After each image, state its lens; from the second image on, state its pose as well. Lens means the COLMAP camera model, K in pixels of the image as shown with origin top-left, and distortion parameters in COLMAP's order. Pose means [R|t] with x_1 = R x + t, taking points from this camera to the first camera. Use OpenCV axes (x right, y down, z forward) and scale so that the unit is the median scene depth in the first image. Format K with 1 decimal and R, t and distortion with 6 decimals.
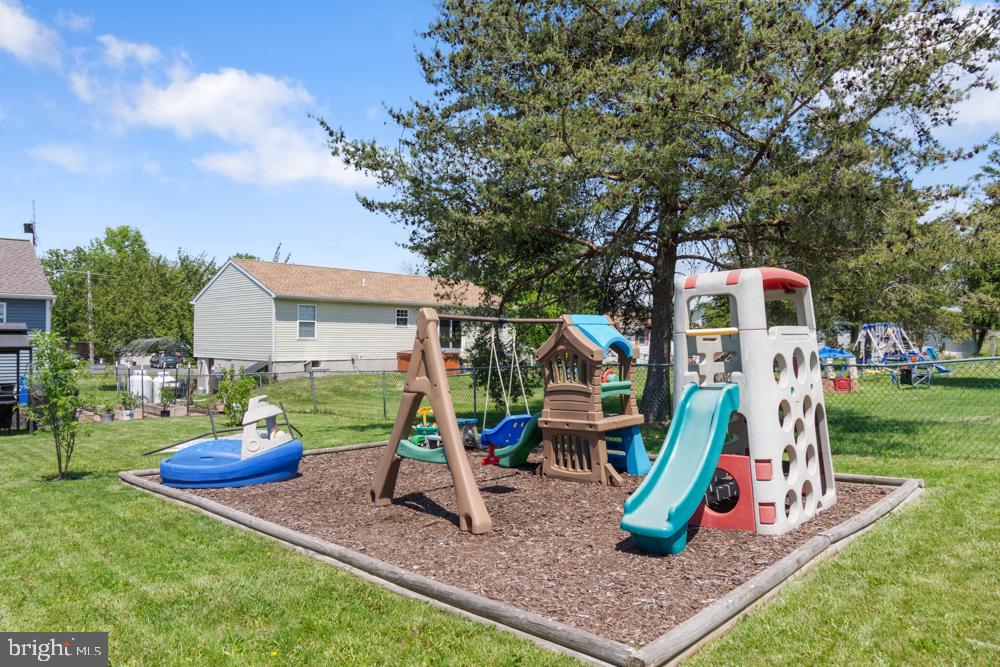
lens RADIAL K [[668.4, 0, 504.1], [0, 668.4, 334.6], [0, 0, 1]] dist [-0.002499, -0.001609]
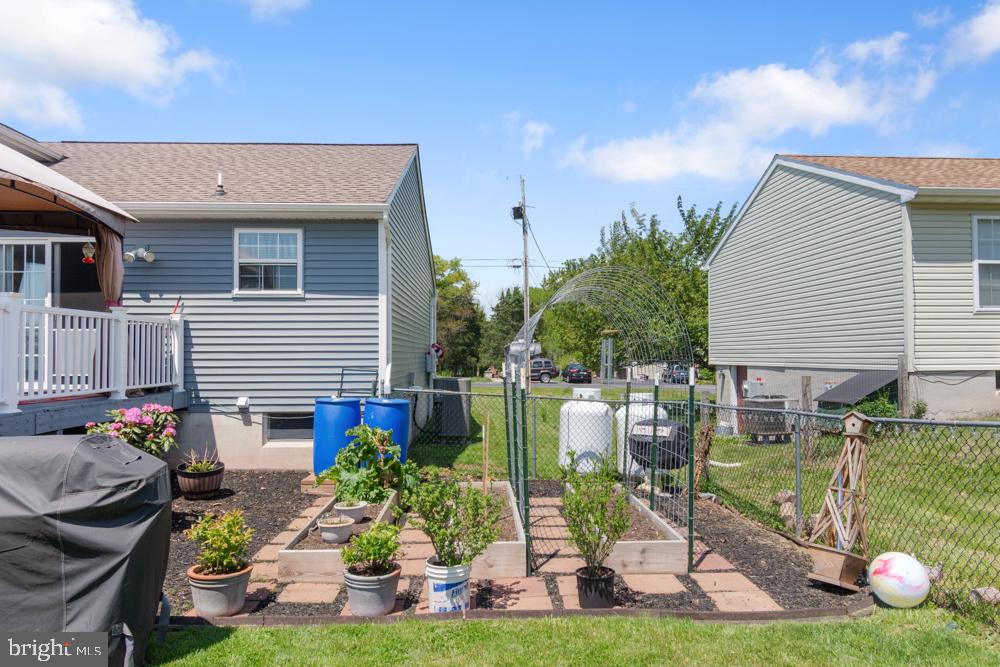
lens RADIAL K [[668.4, 0, 503.6], [0, 668.4, 335.0], [0, 0, 1]] dist [-0.002499, -0.001609]
pose [[0.743092, -0.029324, -0.668547, -0.230270], [0.013067, 0.999485, -0.029317, 0.024026], [0.669062, 0.013049, 0.743092, 0.496255]]
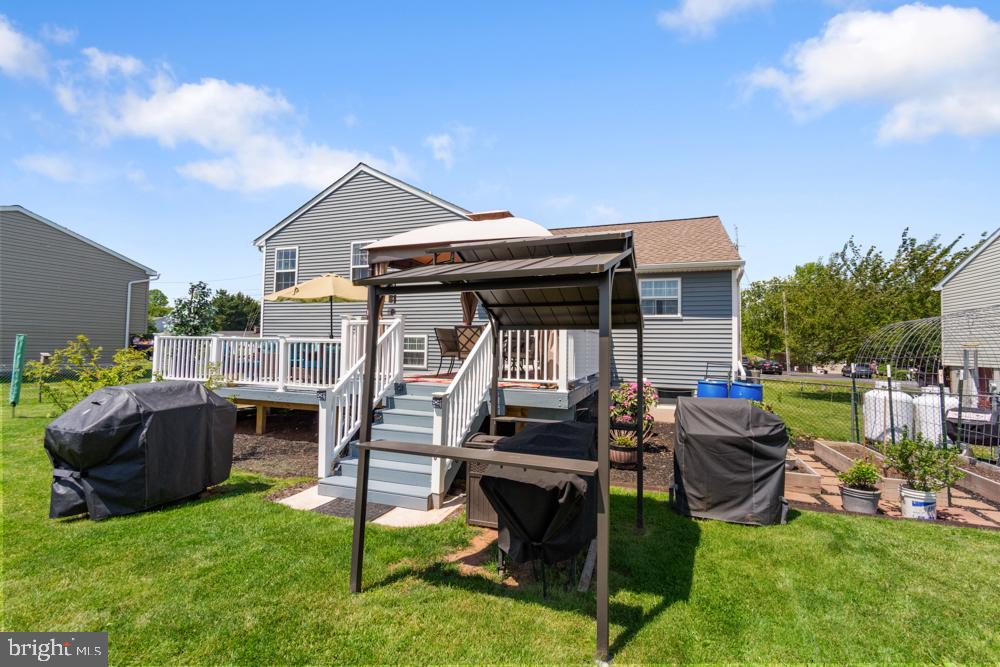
lens RADIAL K [[446.0, 0, 500.7], [0, 446.0, 331.4], [0, 0, 1]] dist [0.004804, -0.001576]
pose [[0.437372, -0.033106, -0.898671, -0.257286], [-0.007108, 0.999164, -0.040267, 0.020808], [0.899252, 0.023999, 0.436771, 0.397727]]
